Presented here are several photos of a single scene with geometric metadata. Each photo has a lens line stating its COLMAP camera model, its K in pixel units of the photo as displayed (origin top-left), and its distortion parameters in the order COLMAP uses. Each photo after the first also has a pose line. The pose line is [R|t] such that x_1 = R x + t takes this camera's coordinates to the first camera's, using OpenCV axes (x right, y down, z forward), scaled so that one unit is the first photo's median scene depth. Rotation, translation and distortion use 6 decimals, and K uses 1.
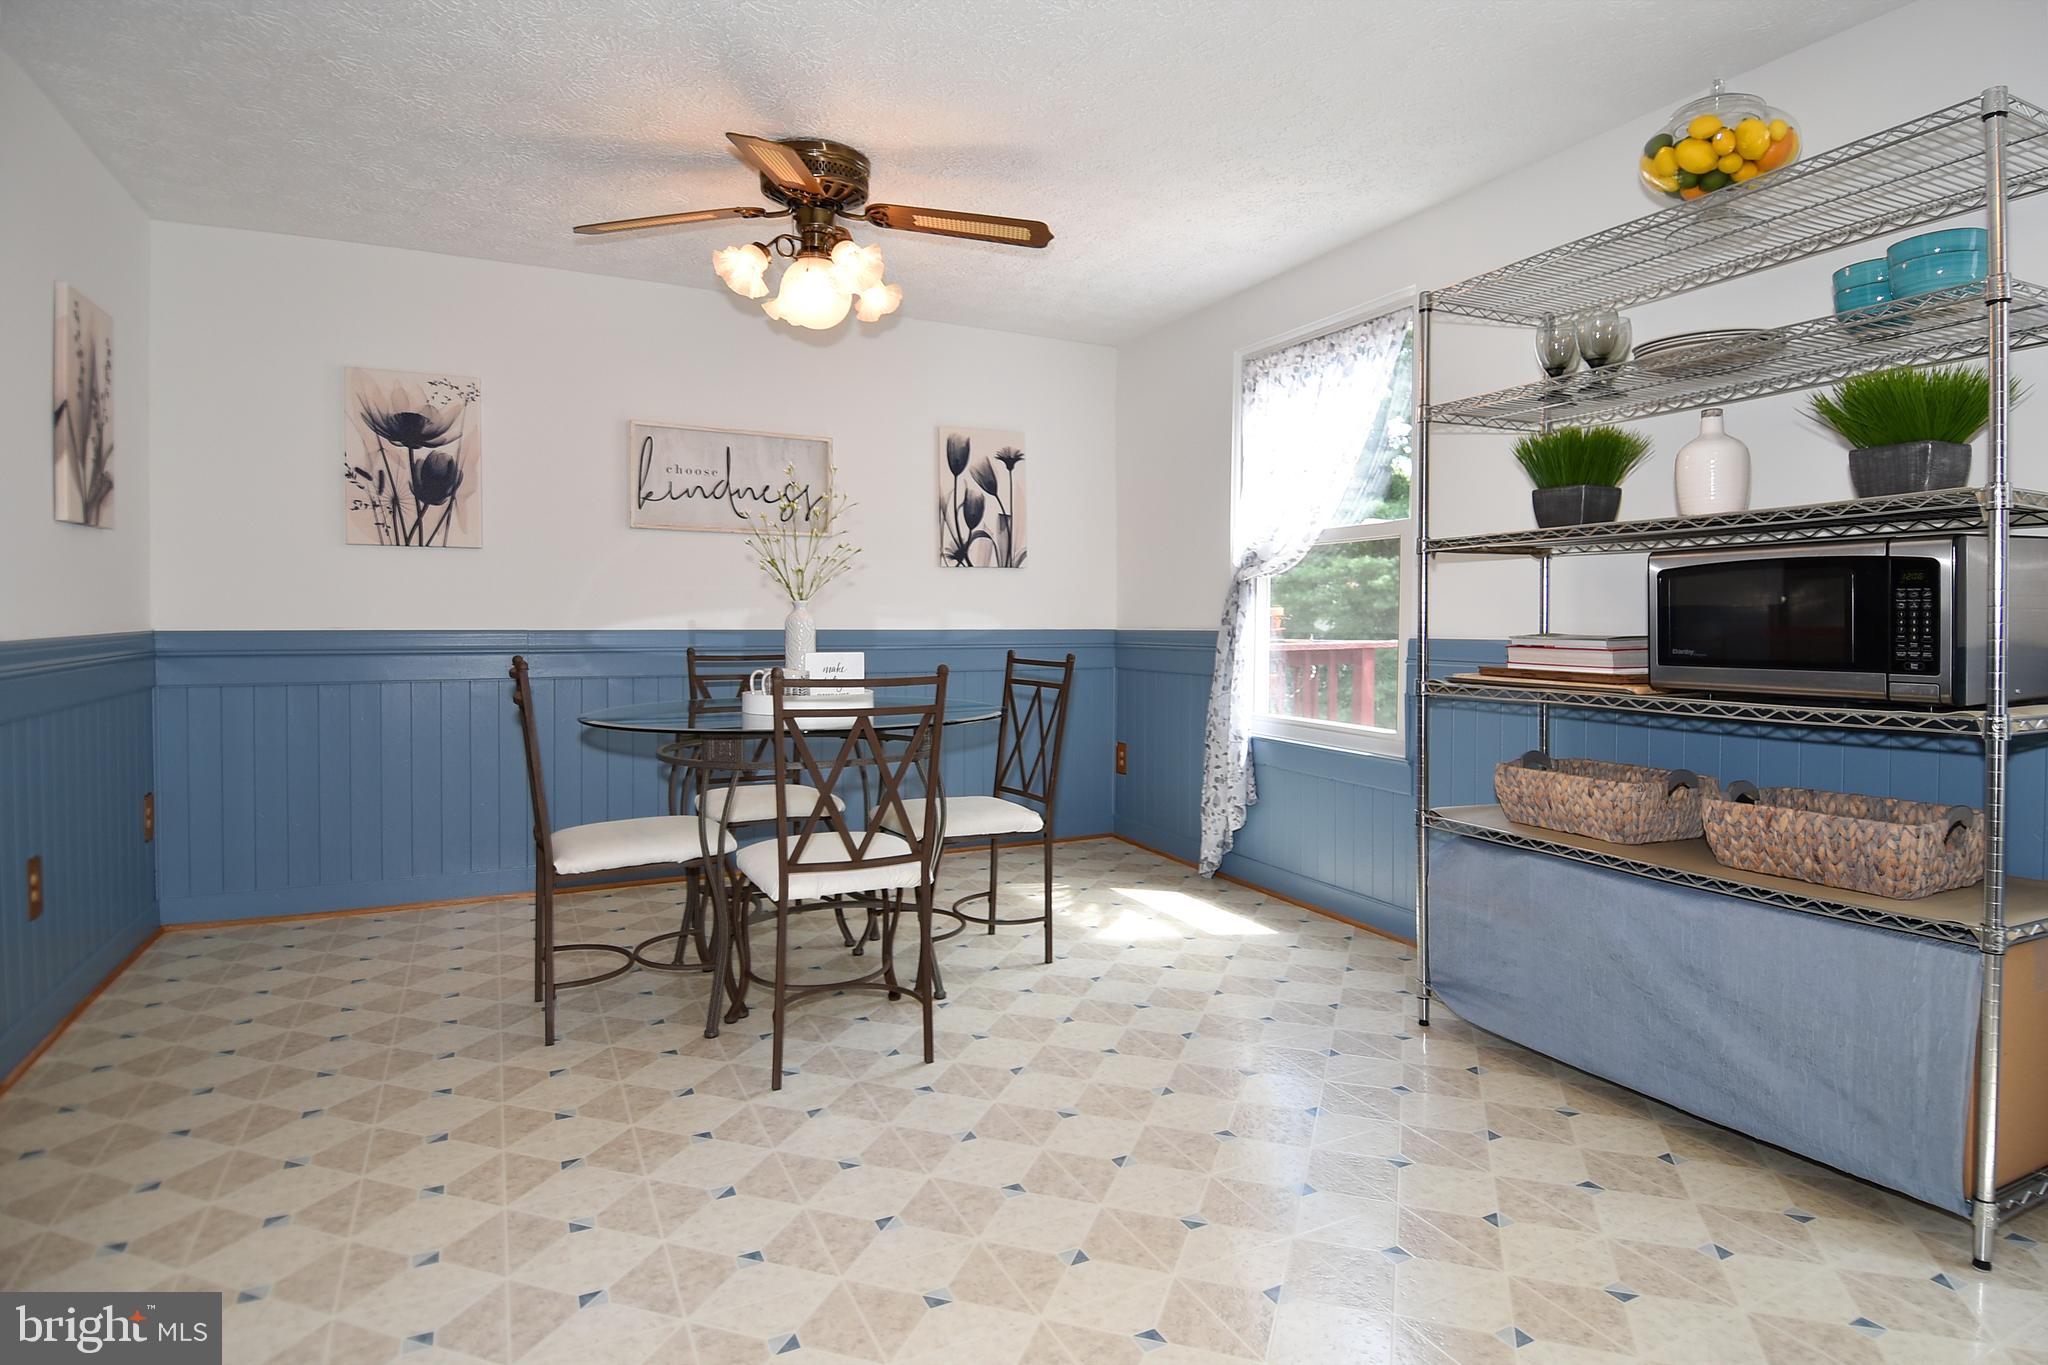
lens RADIAL K [[1124.9, 0, 1017.6], [0, 1124.9, 640.7], [0, 0, 1]] dist [0.057078, -0.069933]
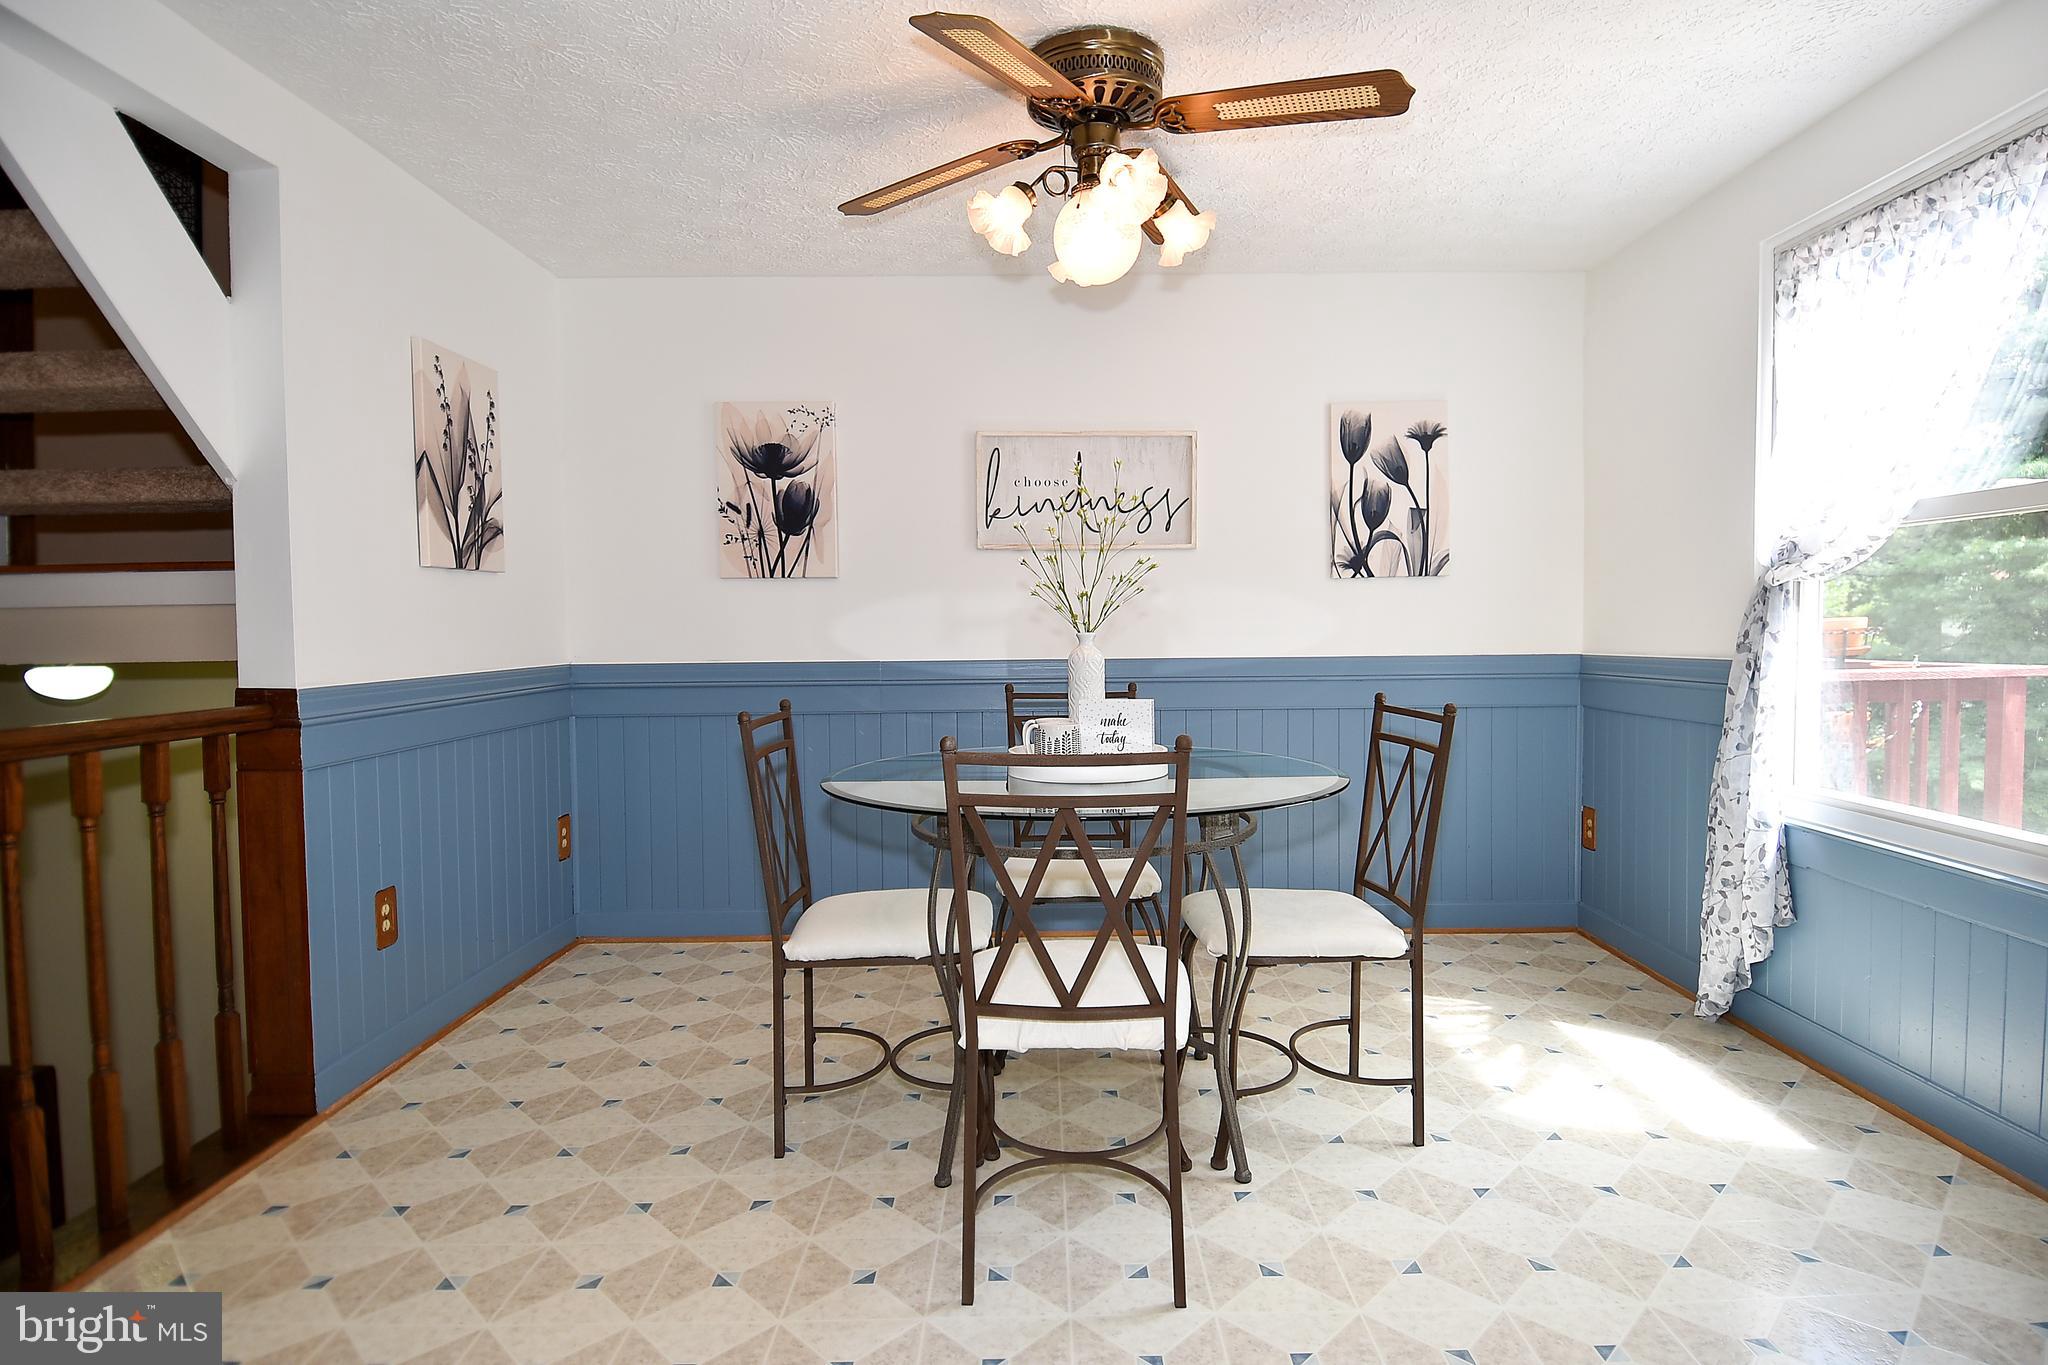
lens RADIAL K [[1078.6, 0, 1049.6], [0, 1078.6, 670.2], [0, 0, 1]] dist [0.054367, -0.059045]
pose [[0.907764, 0.001701, -0.419479, 0.085069], [0.007447, 0.999769, 0.020169, -0.020313], [0.419416, -0.021433, 0.907541, 0.244182]]
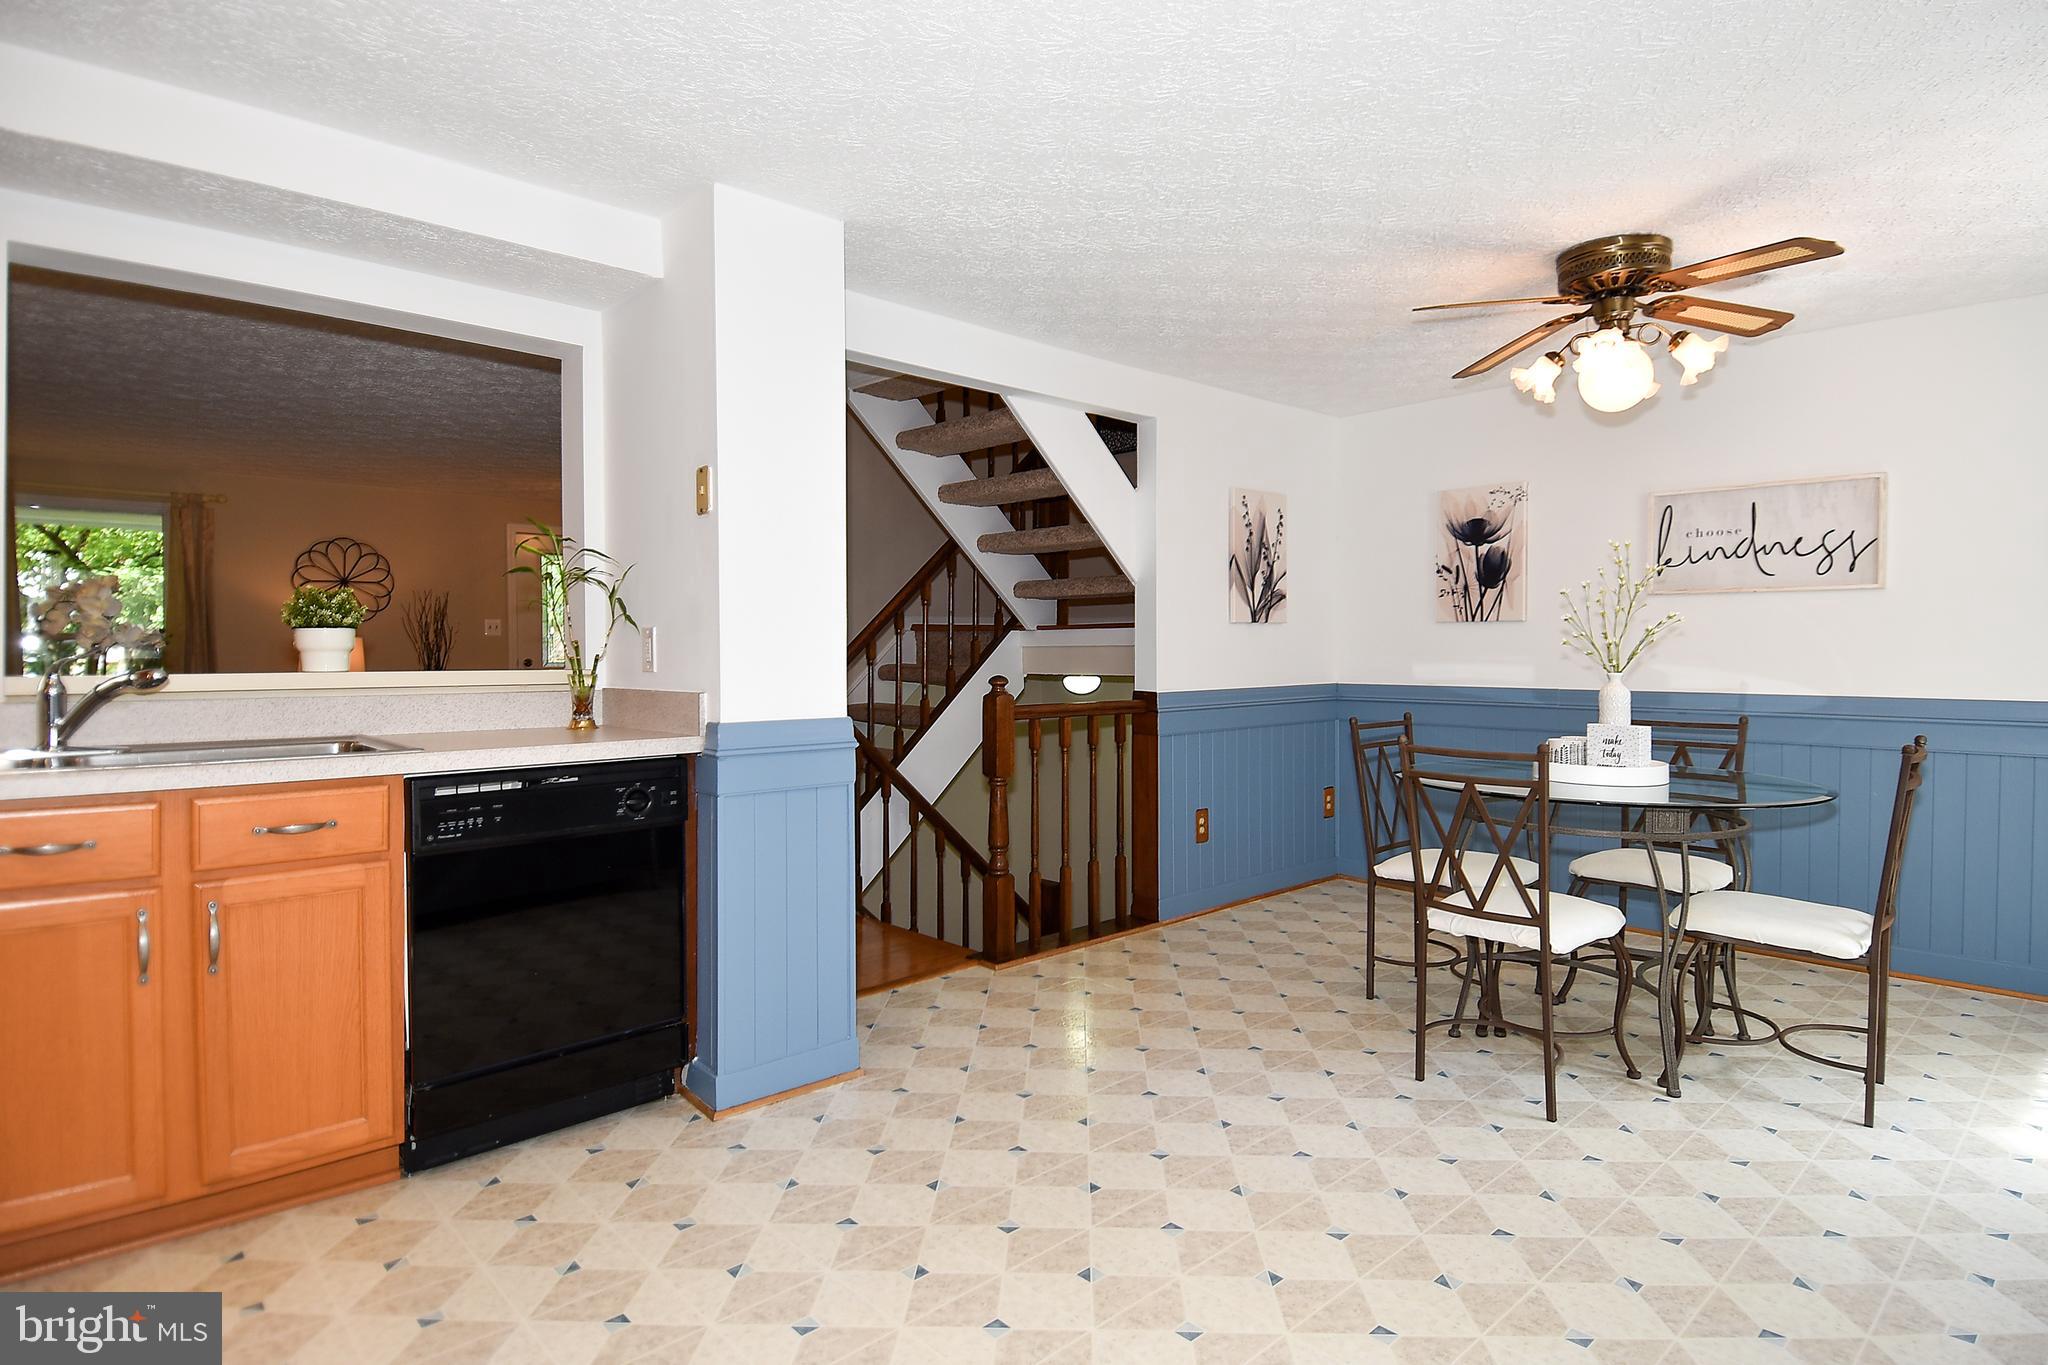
lens RADIAL K [[1040.7, 0, 973.7], [0, 1040.7, 660.5], [0, 0, 1]] dist [0.016059, -0.000368]
pose [[0.245894, 0.002799, -0.969293, 0.490467], [-0.012438, 0.999923, -0.000268, -0.032403], [0.969217, 0.012122, 0.245909, 0.158254]]
